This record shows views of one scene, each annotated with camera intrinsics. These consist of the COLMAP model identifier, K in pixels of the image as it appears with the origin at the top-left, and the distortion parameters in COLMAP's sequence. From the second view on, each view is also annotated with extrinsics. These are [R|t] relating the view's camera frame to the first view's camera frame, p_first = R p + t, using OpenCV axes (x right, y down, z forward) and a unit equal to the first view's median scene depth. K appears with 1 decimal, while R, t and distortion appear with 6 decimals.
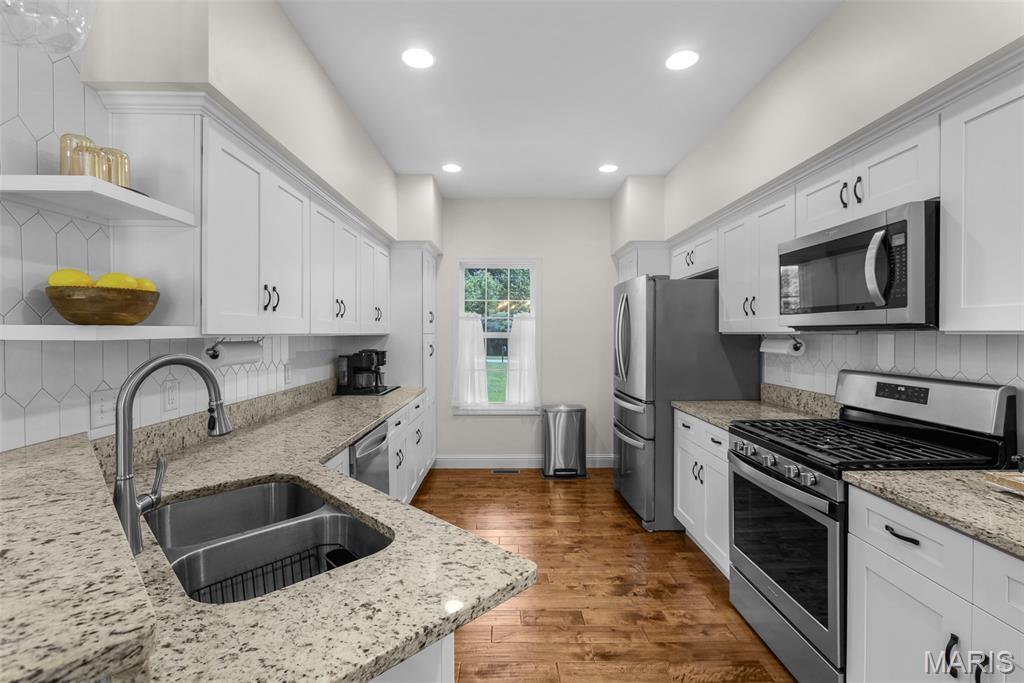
lens RADIAL K [[470.8, 0, 507.5], [0, 470.8, 336.2], [0, 0, 1]] dist [-0.012269, 0.005797]
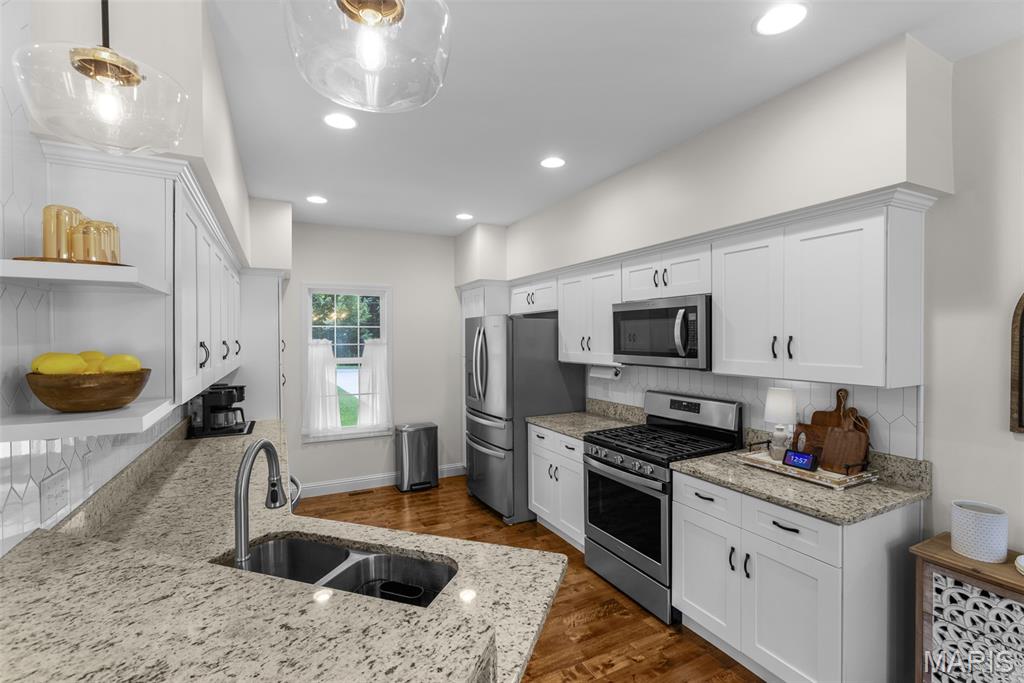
lens RADIAL K [[470.8, 0, 510.5], [0, 470.8, 340.7], [0, 0, 1]] dist [-0.012269, 0.005797]
pose [[0.893795, -0.011170, 0.448336, -0.337756], [0.009219, 0.999936, 0.006533, -0.100099], [-0.448380, -0.001705, 0.893841, -0.130981]]
